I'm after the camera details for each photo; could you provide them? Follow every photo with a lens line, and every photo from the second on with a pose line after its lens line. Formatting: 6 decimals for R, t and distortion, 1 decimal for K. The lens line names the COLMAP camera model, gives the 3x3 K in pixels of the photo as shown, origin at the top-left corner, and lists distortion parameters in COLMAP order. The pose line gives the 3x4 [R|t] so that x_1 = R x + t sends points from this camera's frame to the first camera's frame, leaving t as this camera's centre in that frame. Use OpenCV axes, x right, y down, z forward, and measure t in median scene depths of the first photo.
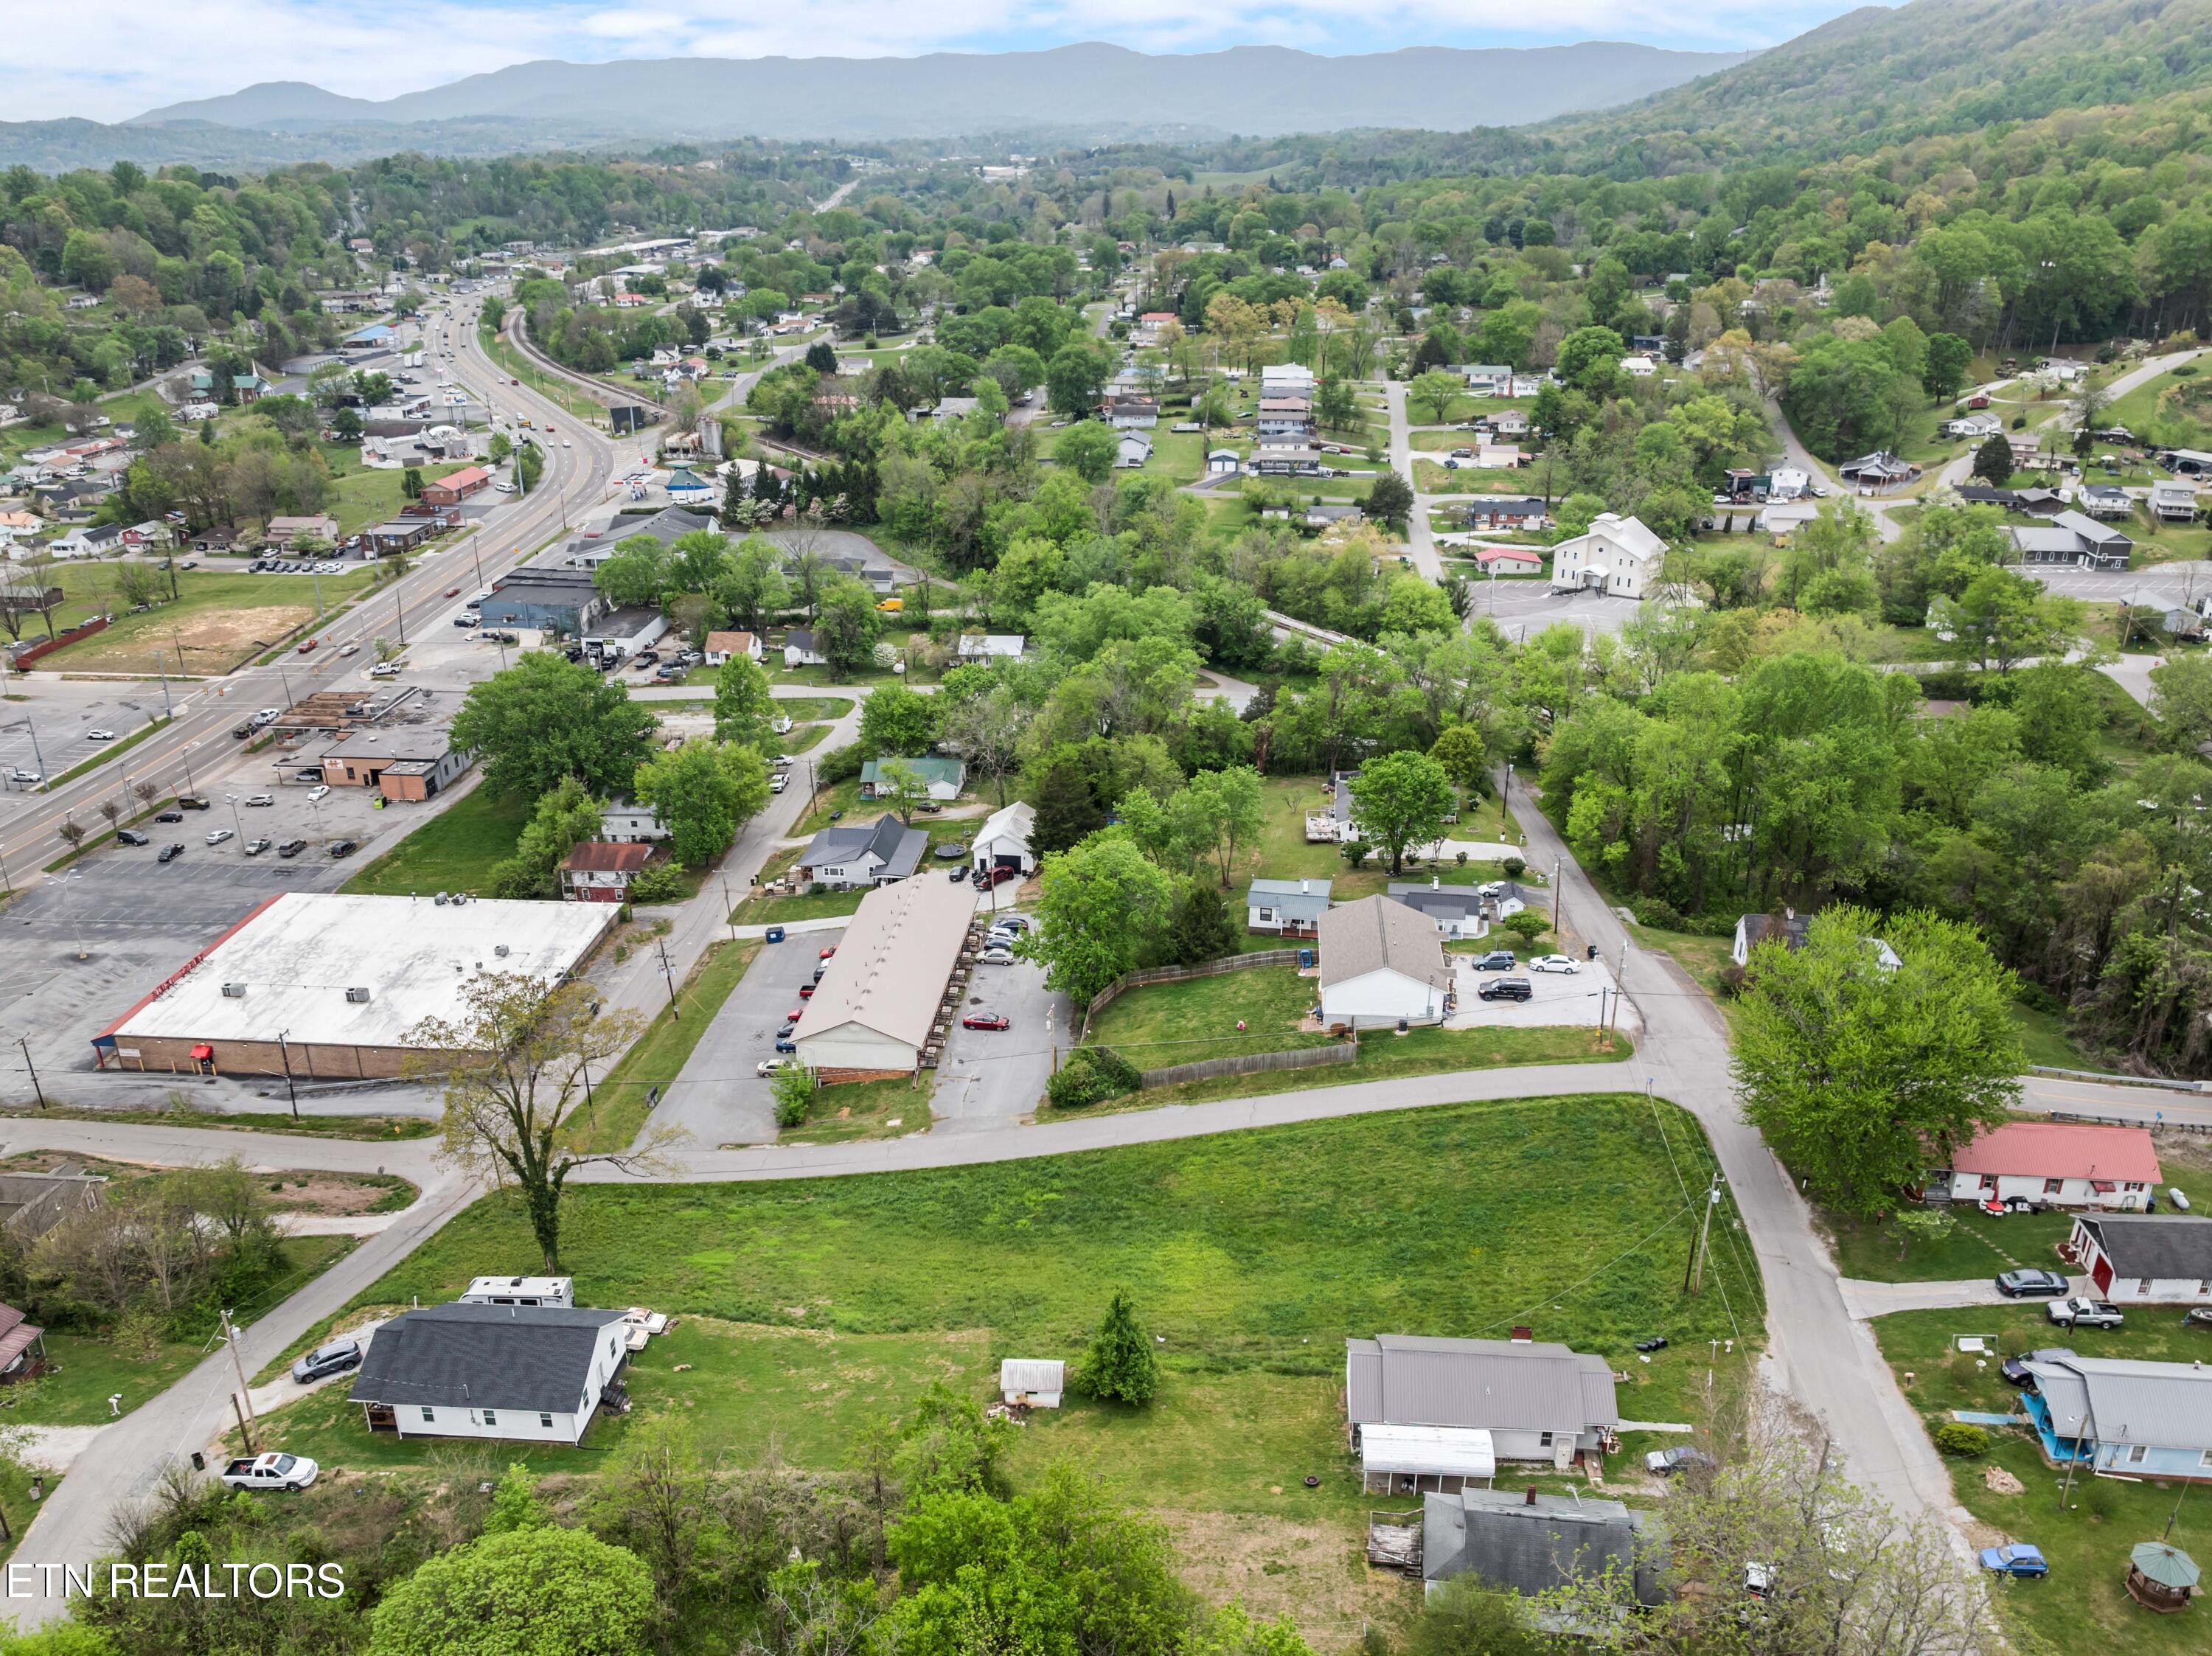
lens RADIAL K [[1764.5, 0, 1116.2], [0, 1764.5, 961.0], [0, 0, 1]] dist [-0.008543, -0.087217]
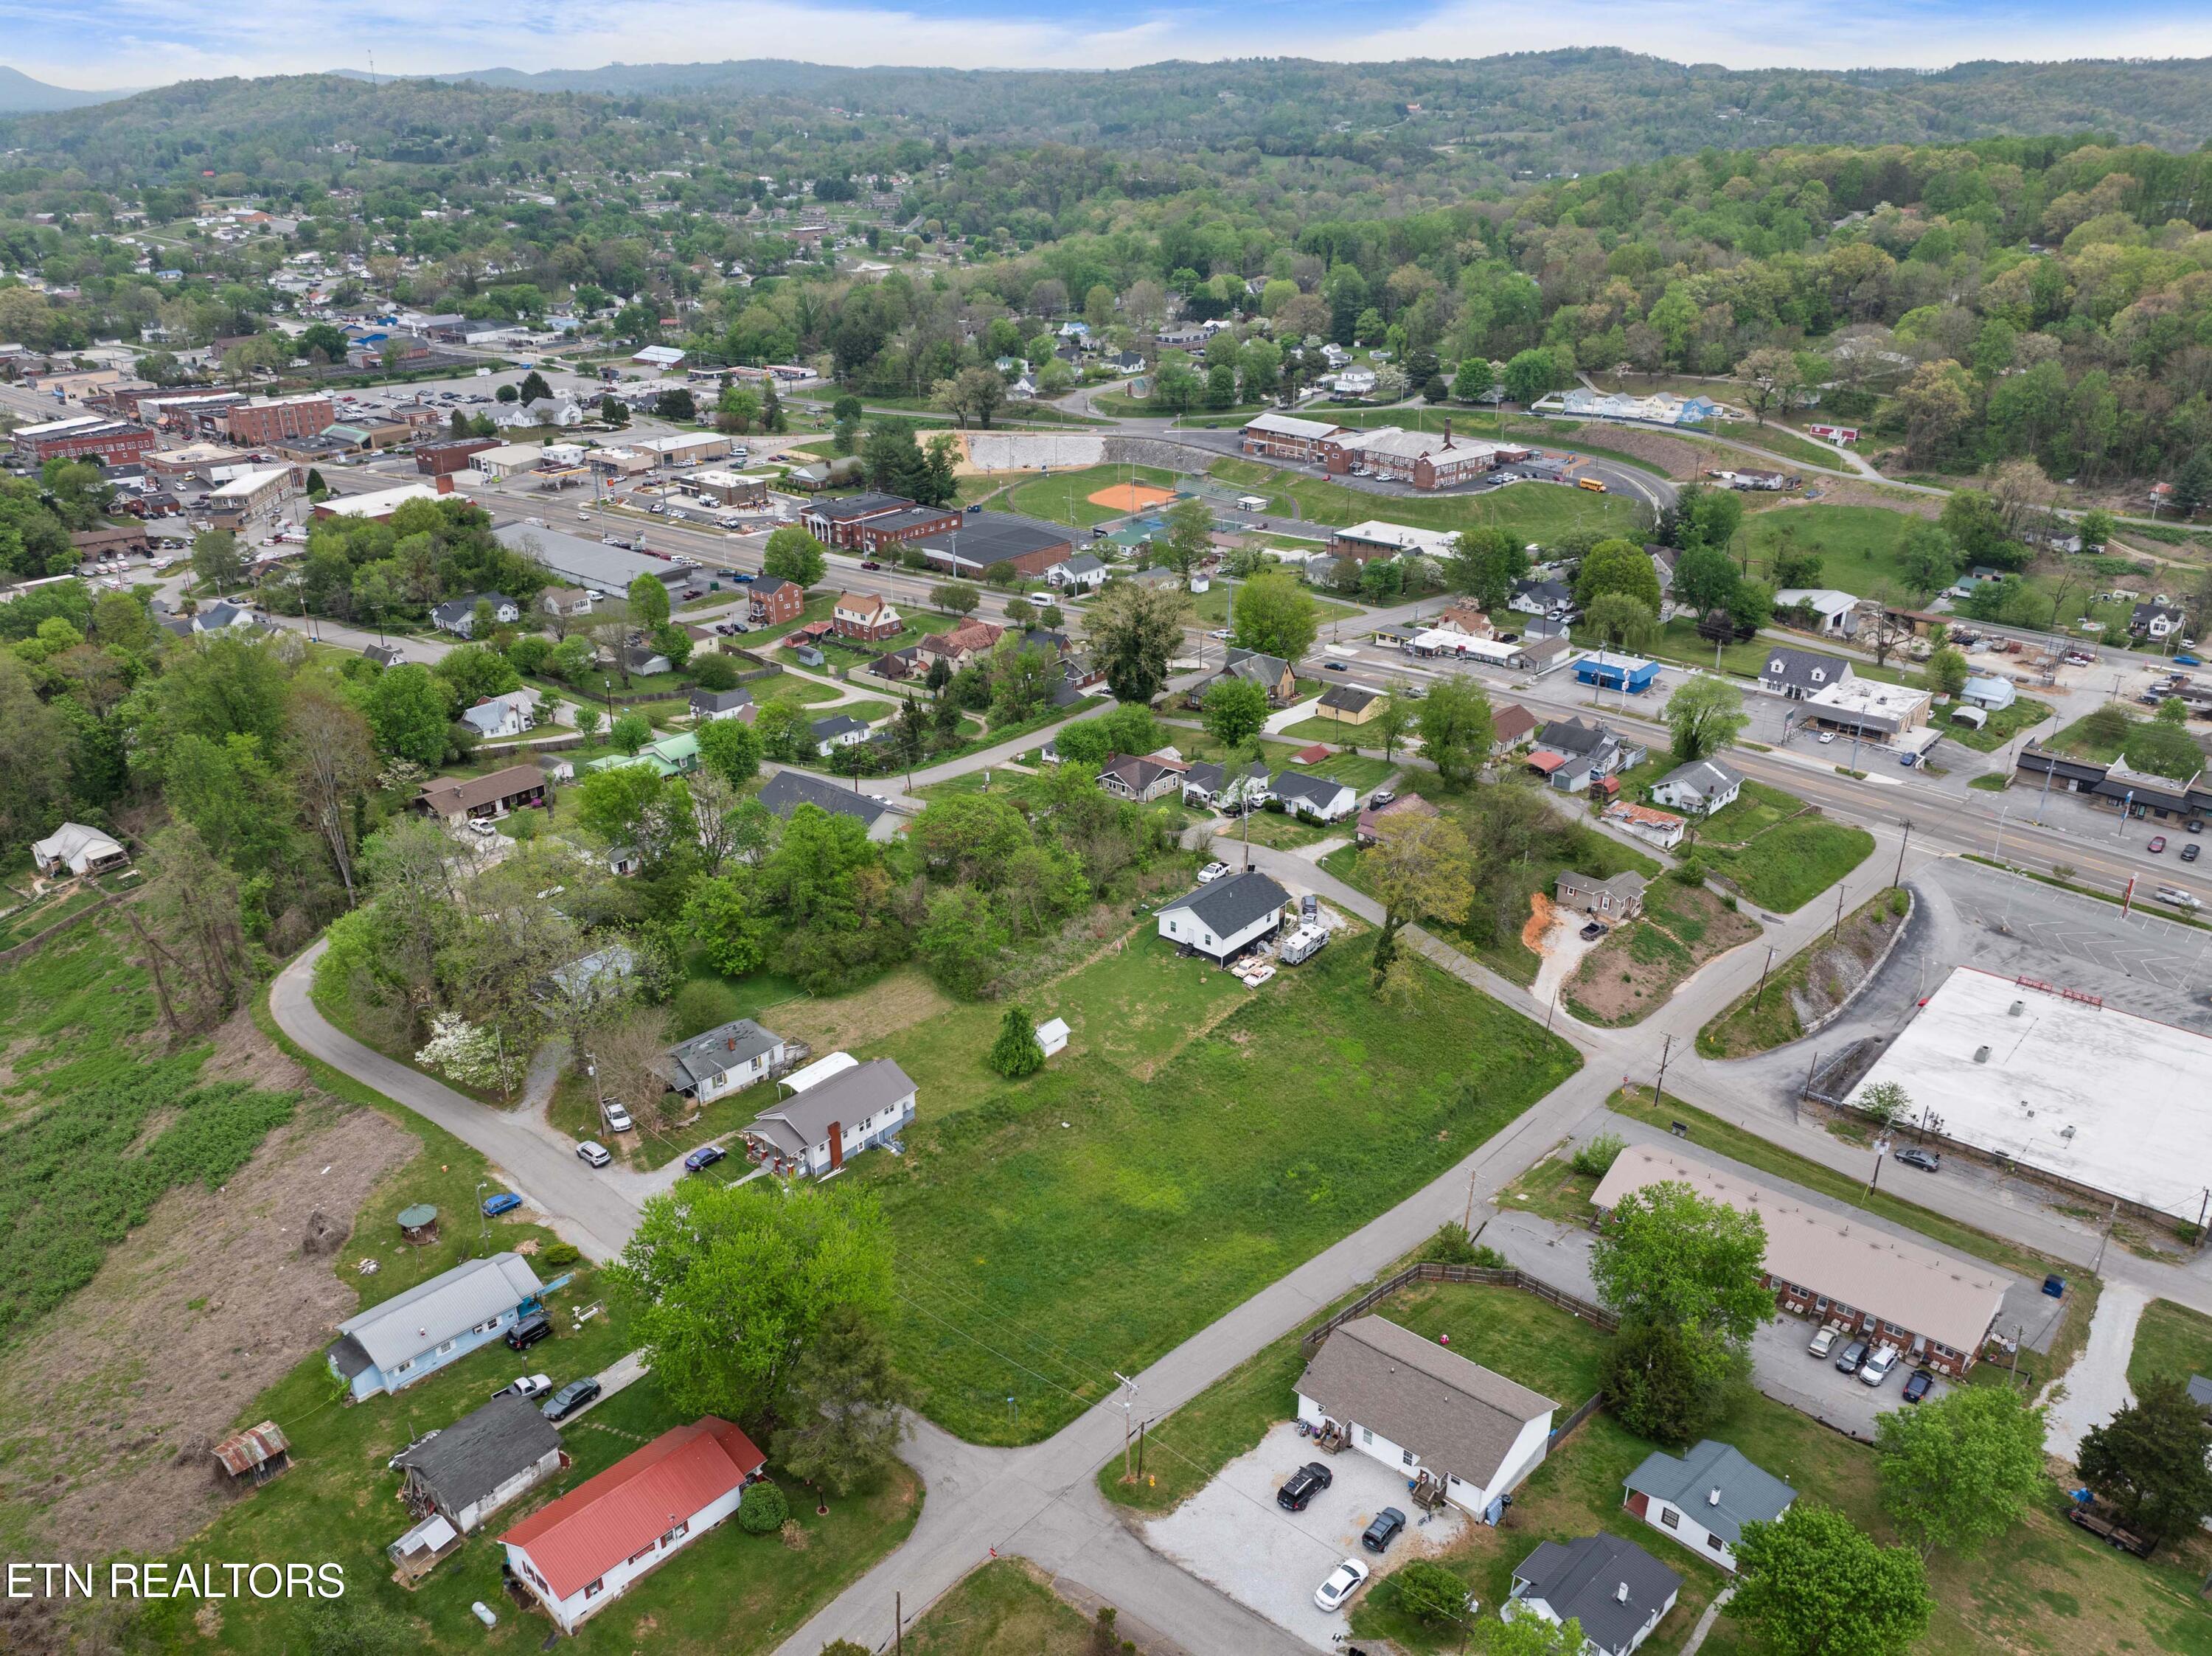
lens RADIAL K [[1716.1, 0, 1101.4], [0, 1716.1, 954.6], [0, 0, 1]] dist [-0.031165, -0.004732]
pose [[-0.585926, 0.376416, -0.717636, 0.728130], [-0.345918, 0.684657, 0.641549, -0.598479], [0.732824, 0.624144, -0.270950, 0.994285]]
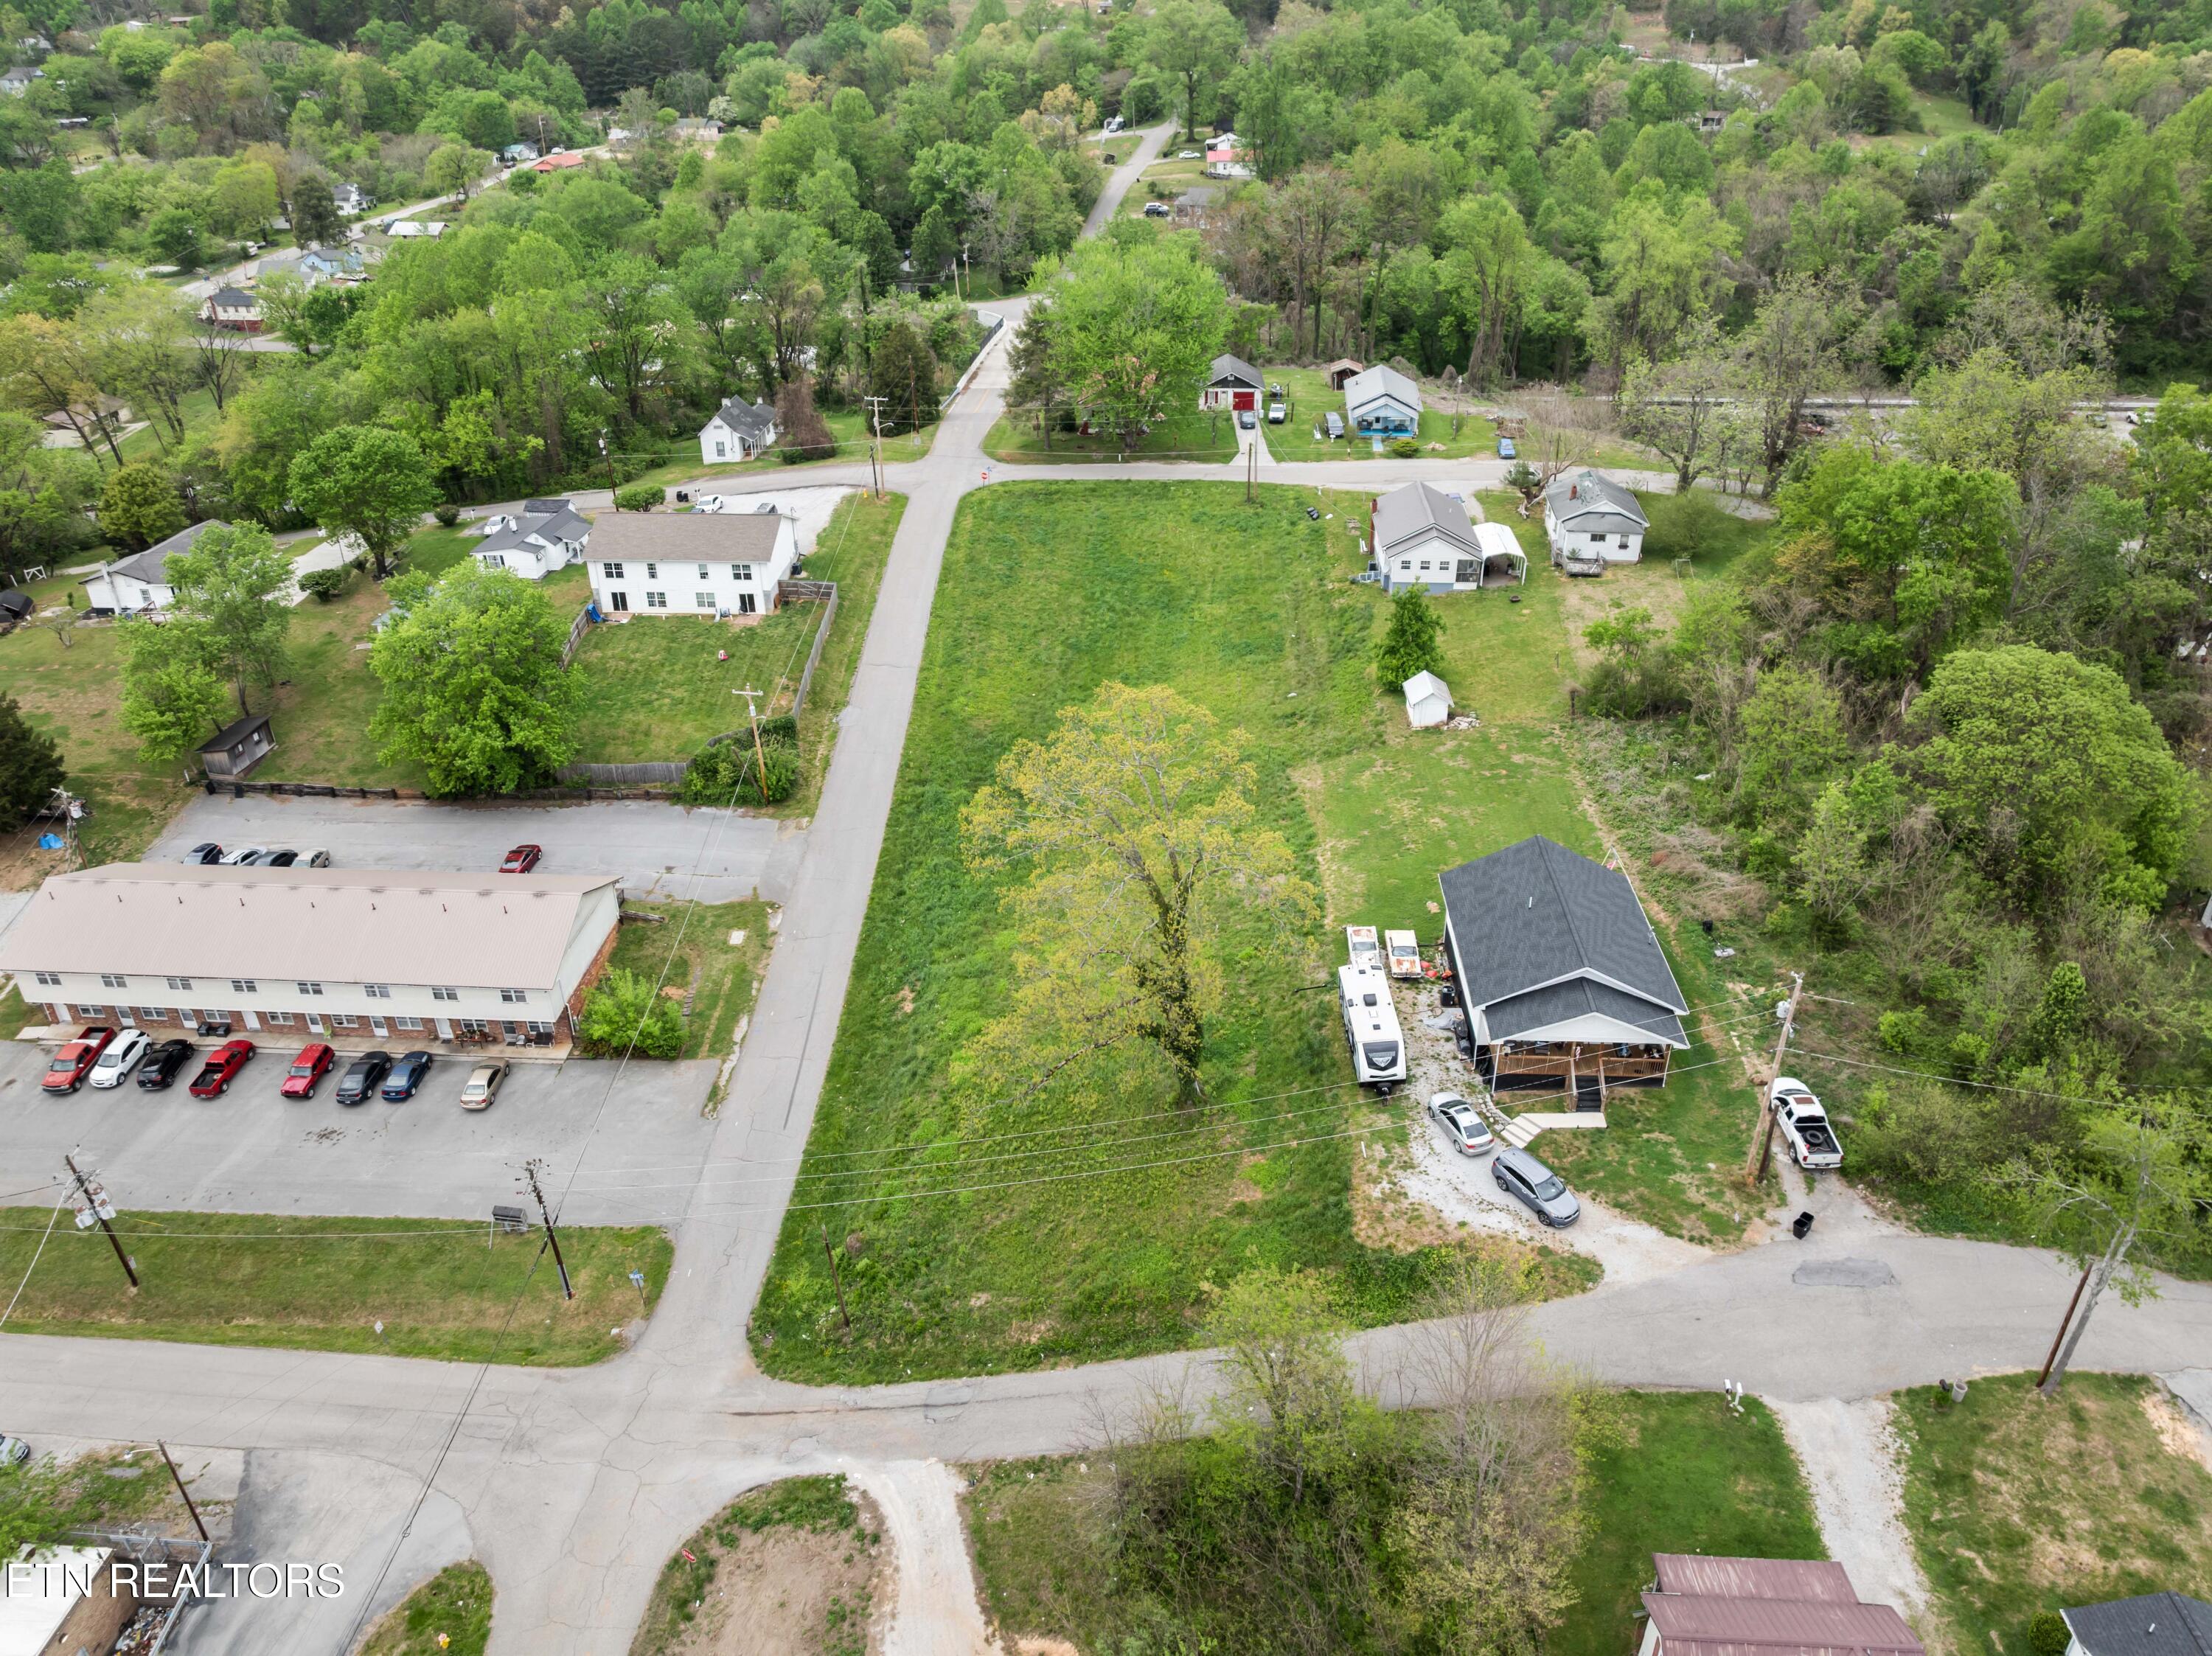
lens RADIAL K [[1555.3, 0, 1112.2], [0, 1555.3, 831.1], [0, 0, 1]] dist [-0.034441, -0.006379]
pose [[-0.023207, -0.494560, 0.868833, -0.657612], [0.440632, 0.775041, 0.452941, -0.162386], [-0.897388, 0.393347, 0.199933, 0.710320]]
